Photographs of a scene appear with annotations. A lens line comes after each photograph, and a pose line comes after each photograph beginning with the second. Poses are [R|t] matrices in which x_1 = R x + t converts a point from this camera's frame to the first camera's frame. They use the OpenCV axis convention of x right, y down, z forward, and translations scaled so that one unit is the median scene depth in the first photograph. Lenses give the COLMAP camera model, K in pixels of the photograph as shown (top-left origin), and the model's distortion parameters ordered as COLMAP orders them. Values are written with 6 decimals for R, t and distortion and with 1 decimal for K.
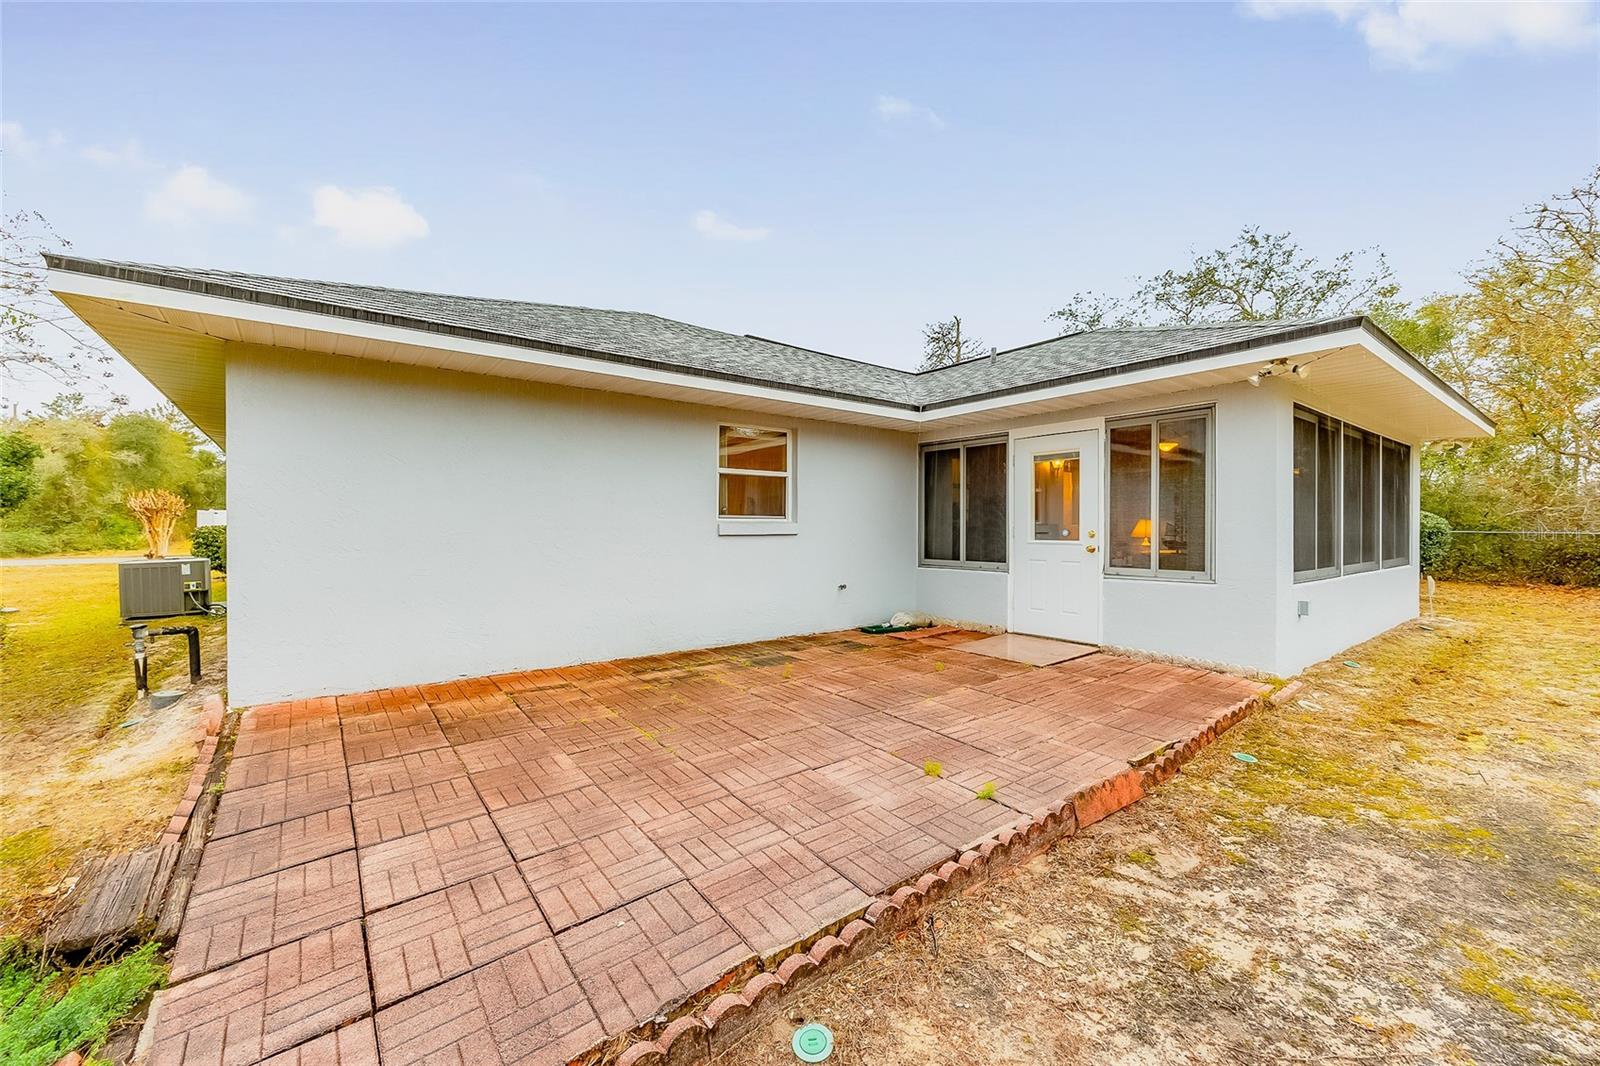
lens RADIAL K [[635.1, 0, 791.7], [0, 635.1, 534.2], [0, 0, 1]] dist [-0.003287, 0.000180]
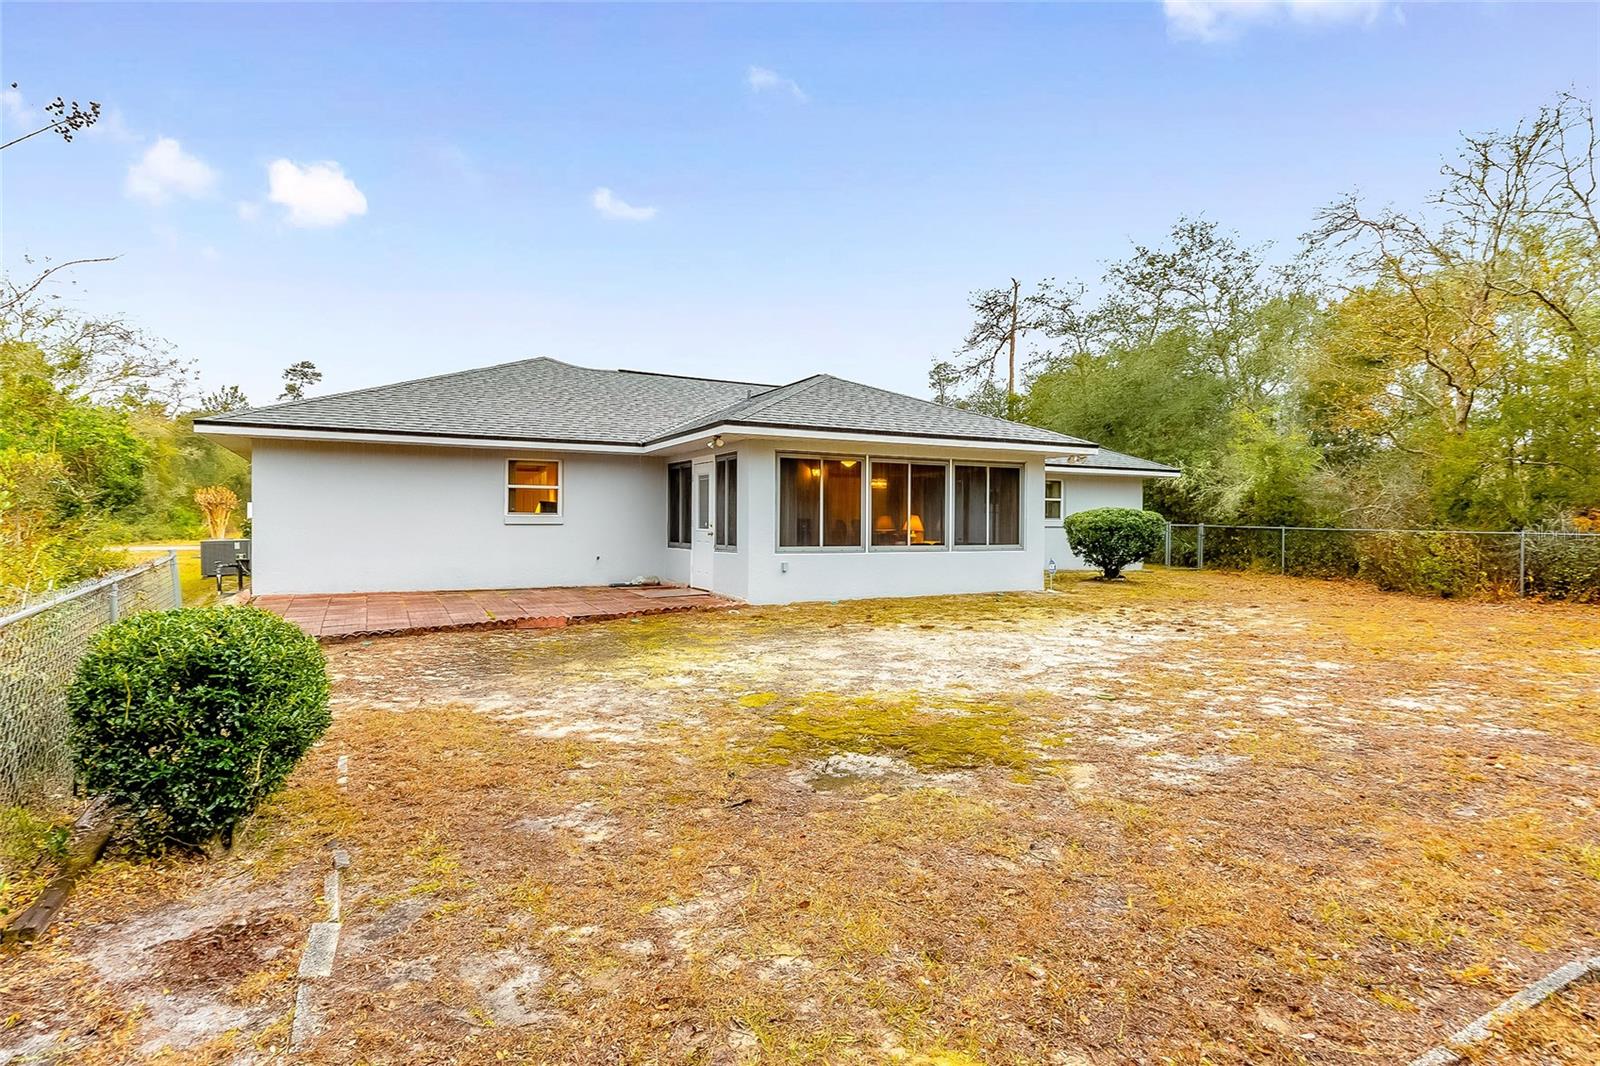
lens RADIAL K [[822.1, 0, 805.6], [0, 822.1, 528.3], [0, 0, 1]] dist [-0.021561, -0.000263]
pose [[0.988165, 0.003517, -0.153355, 0.819623], [-0.003563, 0.999994, -0.000022, 0.007036], [0.153354, 0.000568, 0.988171, -0.854337]]
